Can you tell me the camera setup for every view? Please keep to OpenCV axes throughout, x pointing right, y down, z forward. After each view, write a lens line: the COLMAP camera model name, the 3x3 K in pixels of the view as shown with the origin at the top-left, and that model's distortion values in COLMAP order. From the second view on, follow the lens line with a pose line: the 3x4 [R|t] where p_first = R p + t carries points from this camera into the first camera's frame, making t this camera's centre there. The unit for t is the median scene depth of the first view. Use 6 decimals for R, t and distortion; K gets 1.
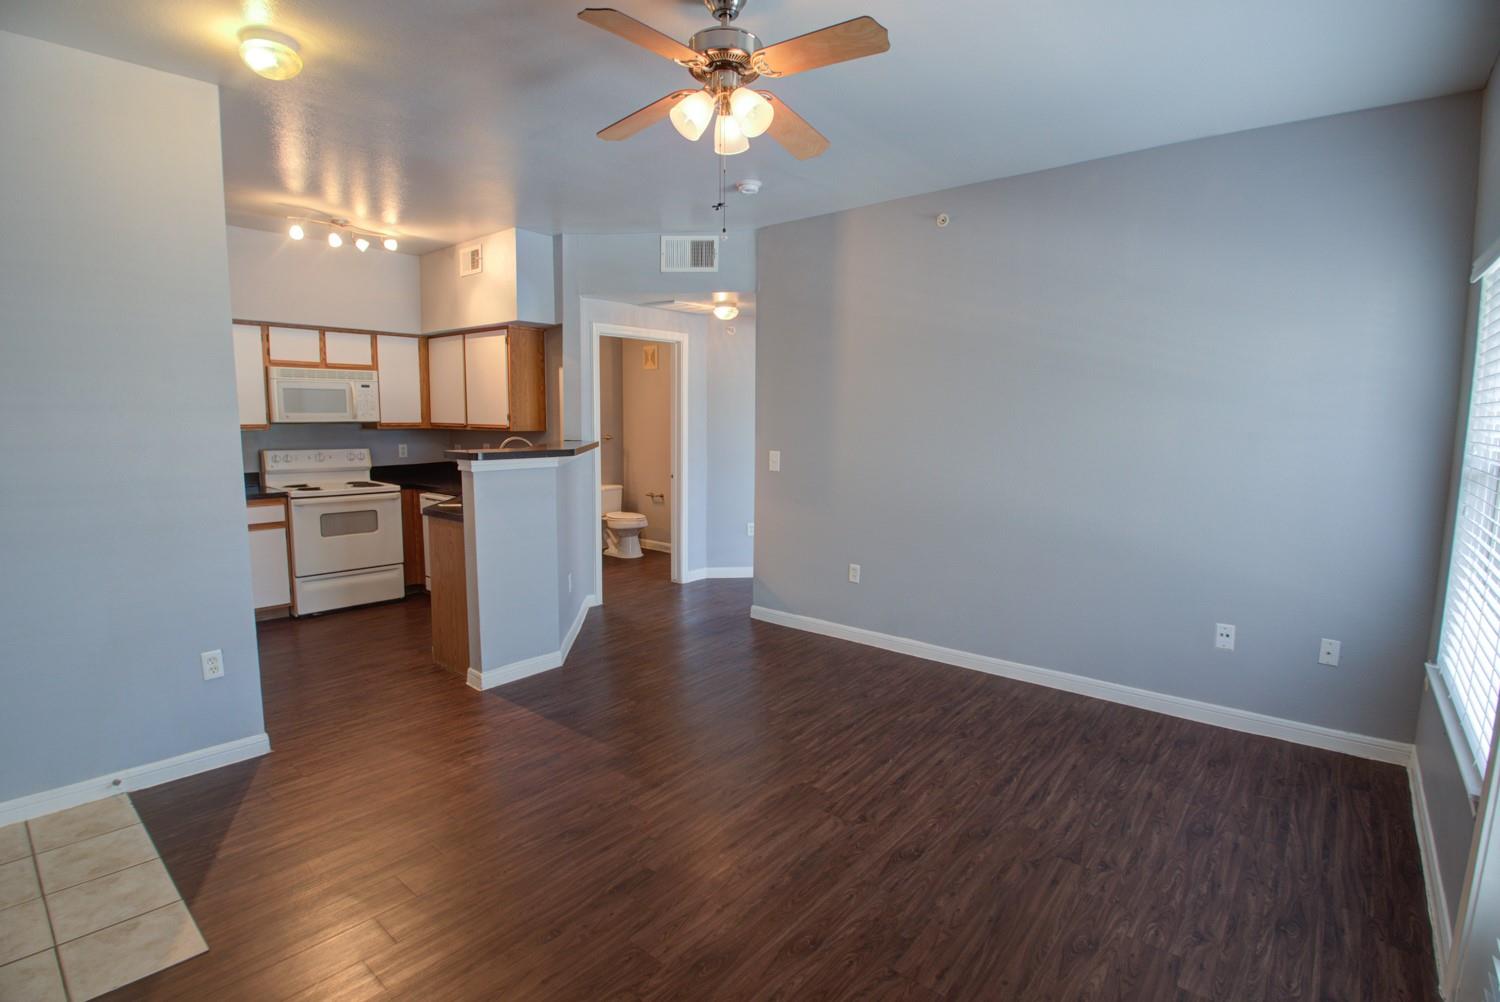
lens RADIAL K [[717.5, 0, 749.6], [0, 717.5, 507.3], [0, 0, 1]] dist [-0.033843, -0.000182]
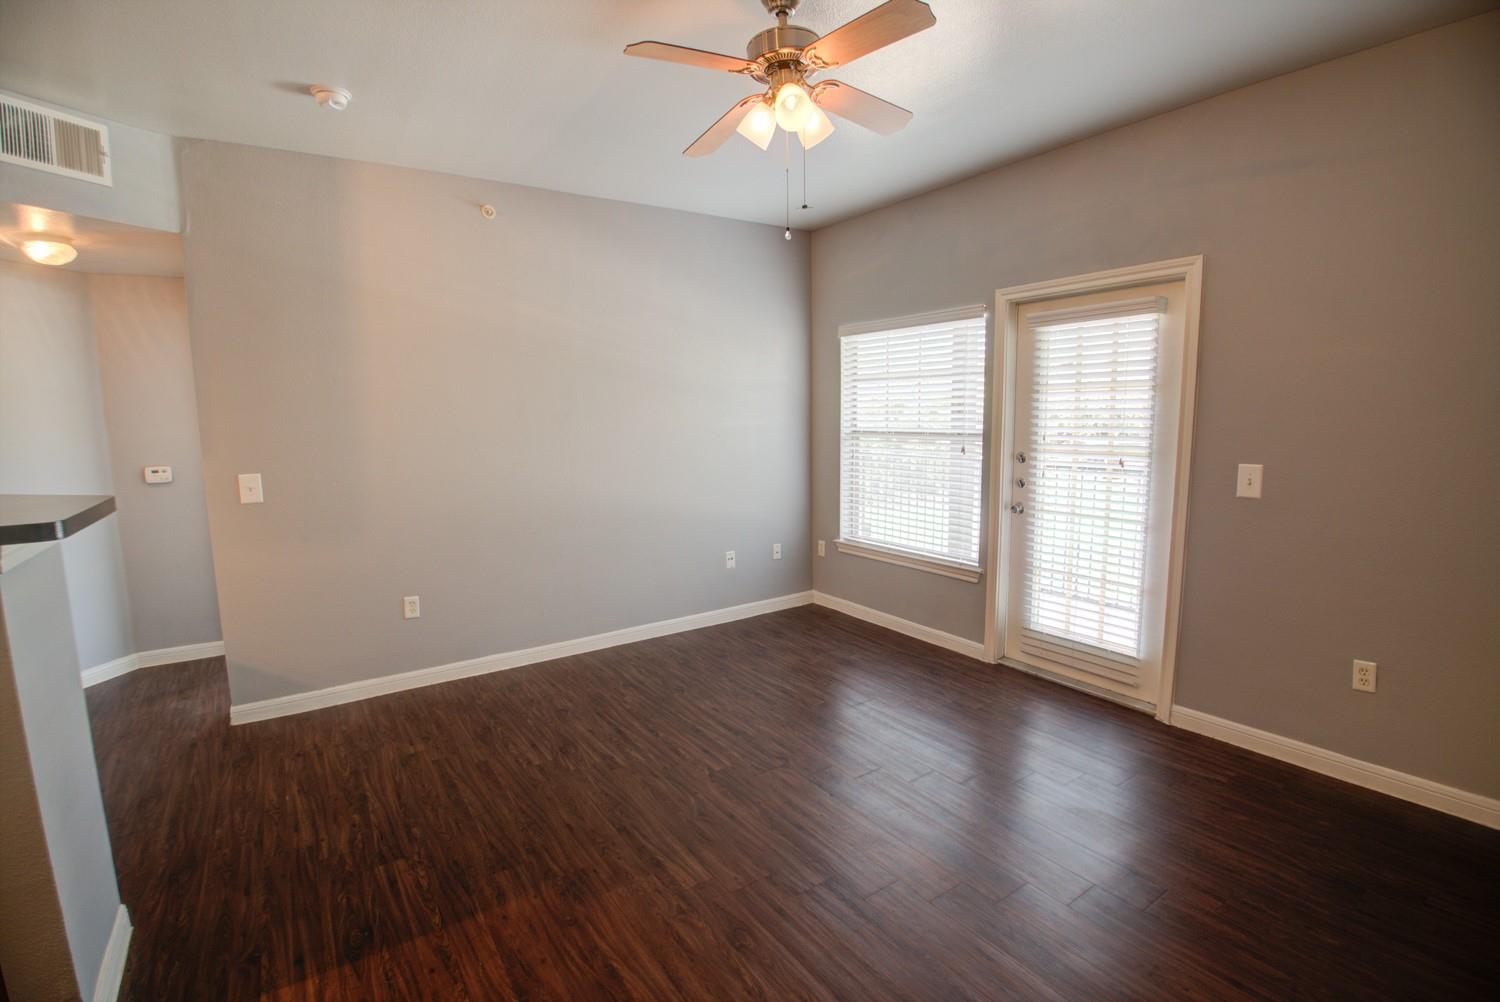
lens RADIAL K [[689.4, 0, 749.0], [0, 689.4, 506.1], [0, 0, 1]] dist [-0.036858, -0.001868]
pose [[0.277445, -0.140648, 0.950391, -0.674763], [0.137610, 0.984844, 0.105574, -0.074838], [-0.950835, 0.101493, 0.292595, 0.531214]]
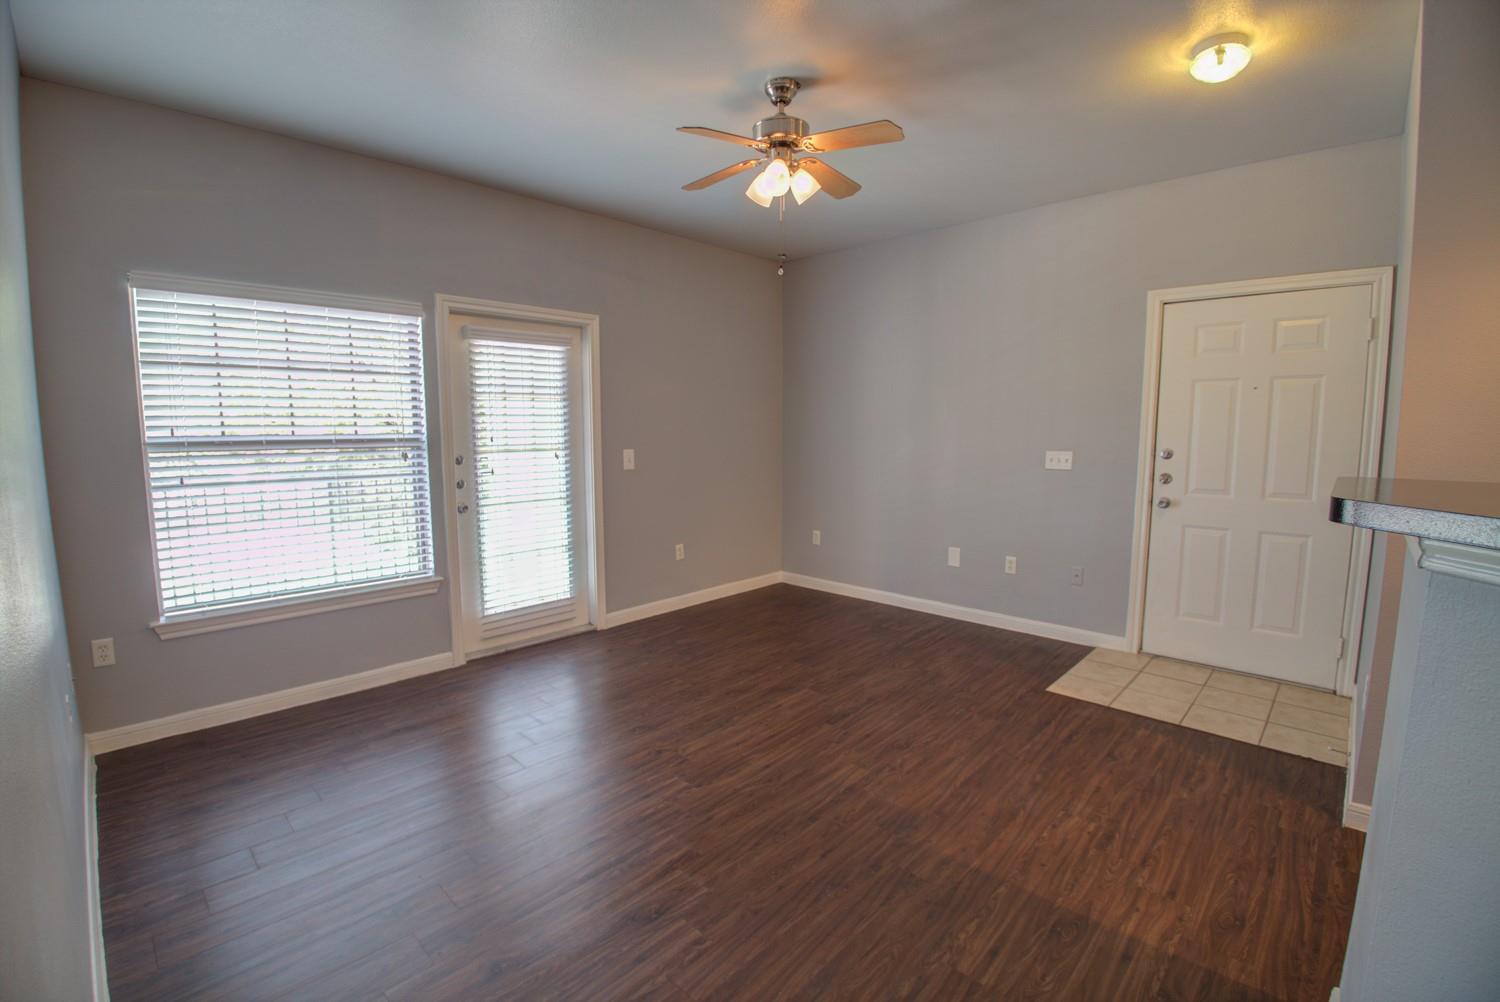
lens RADIAL K [[658.3, 0, 745.8], [0, 658.3, 506.0], [0, 0, 1]] dist [-0.036006, -0.003782]
pose [[-0.997355, -0.013771, 0.071365, -0.041426], [0.003759, 0.970798, 0.239870, -0.163741], [-0.072584, 0.239504, -0.968178, 1.504155]]
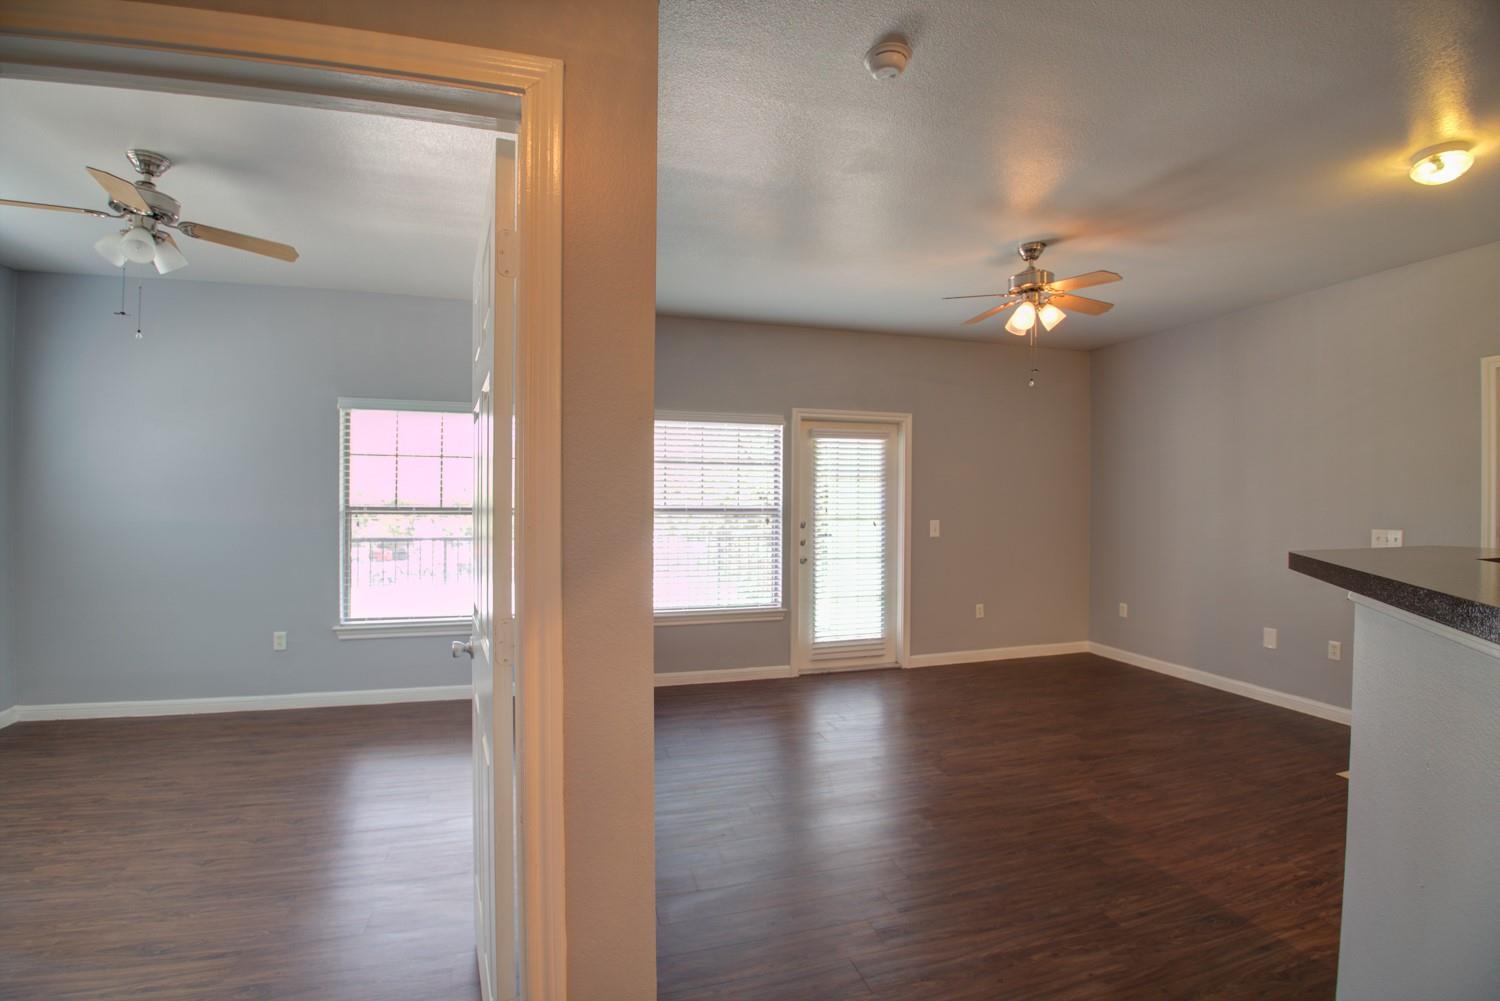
lens RADIAL K [[658.3, 0, 745.5], [0, 658.3, 504.9], [0, 0, 1]] dist [-0.036006, -0.003782]
pose [[-0.827188, -0.012992, 0.561775, -0.230556], [0.060594, 0.991841, 0.112159, -0.202711], [-0.558648, 0.126817, -0.819652, 1.779602]]
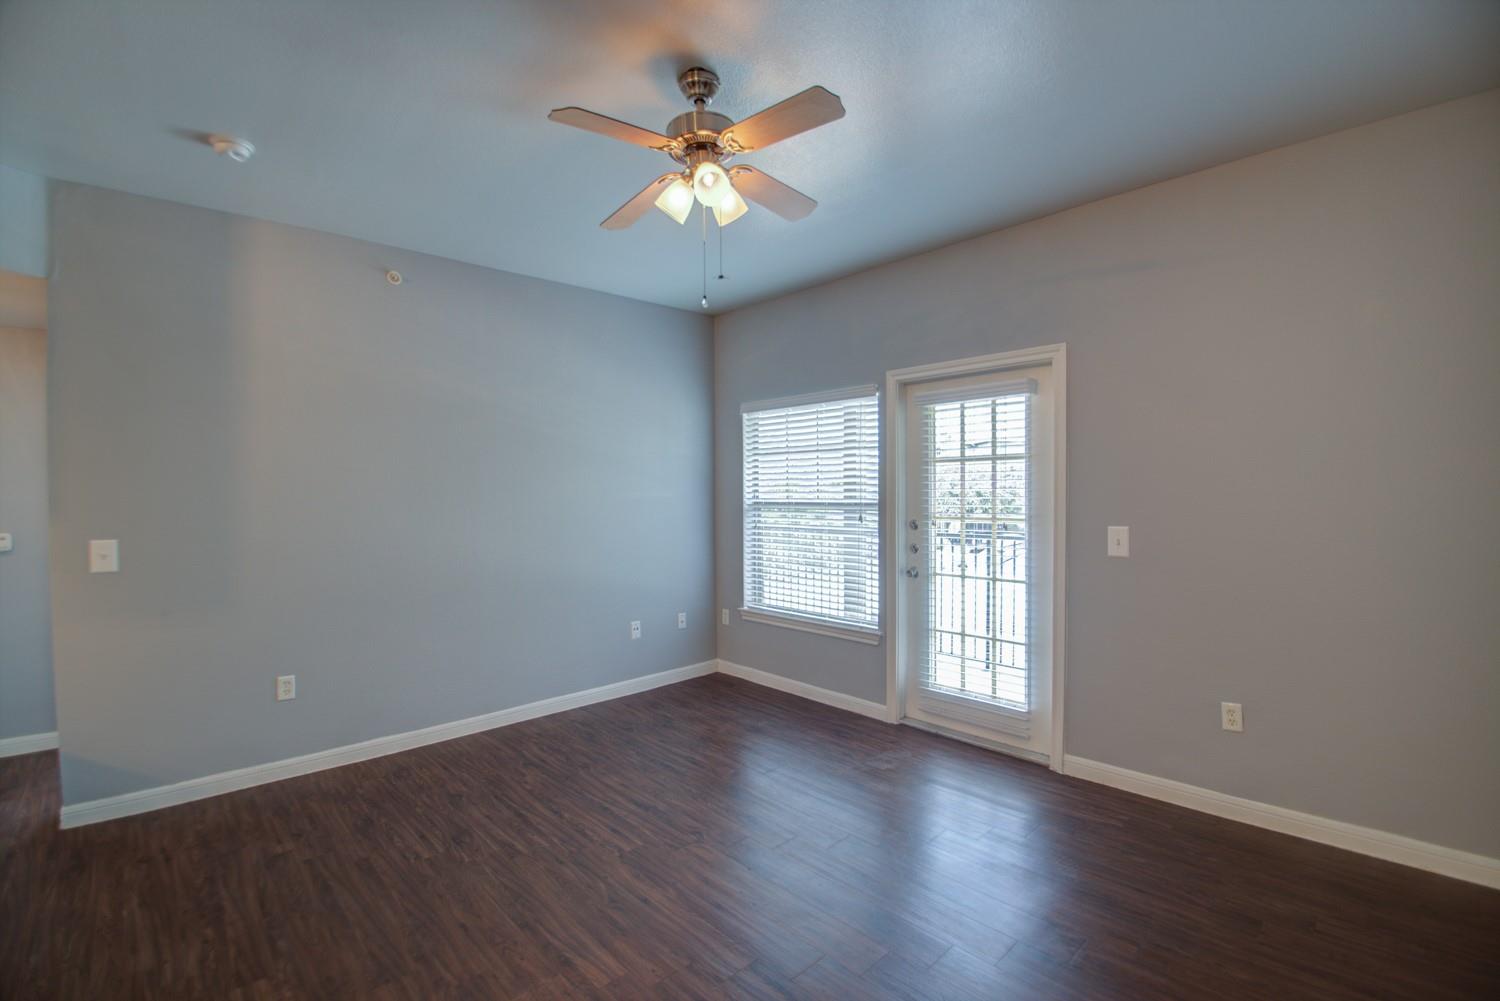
lens RADIAL K [[658.3, 0, 749.0], [0, 658.3, 507.3], [0, 0, 1]] dist [-0.036006, -0.003782]
pose [[0.124670, -0.032015, 0.991682, -0.650033], [0.133201, 0.990972, 0.015247, -0.059856], [-0.983217, 0.130192, 0.127809, 0.561016]]
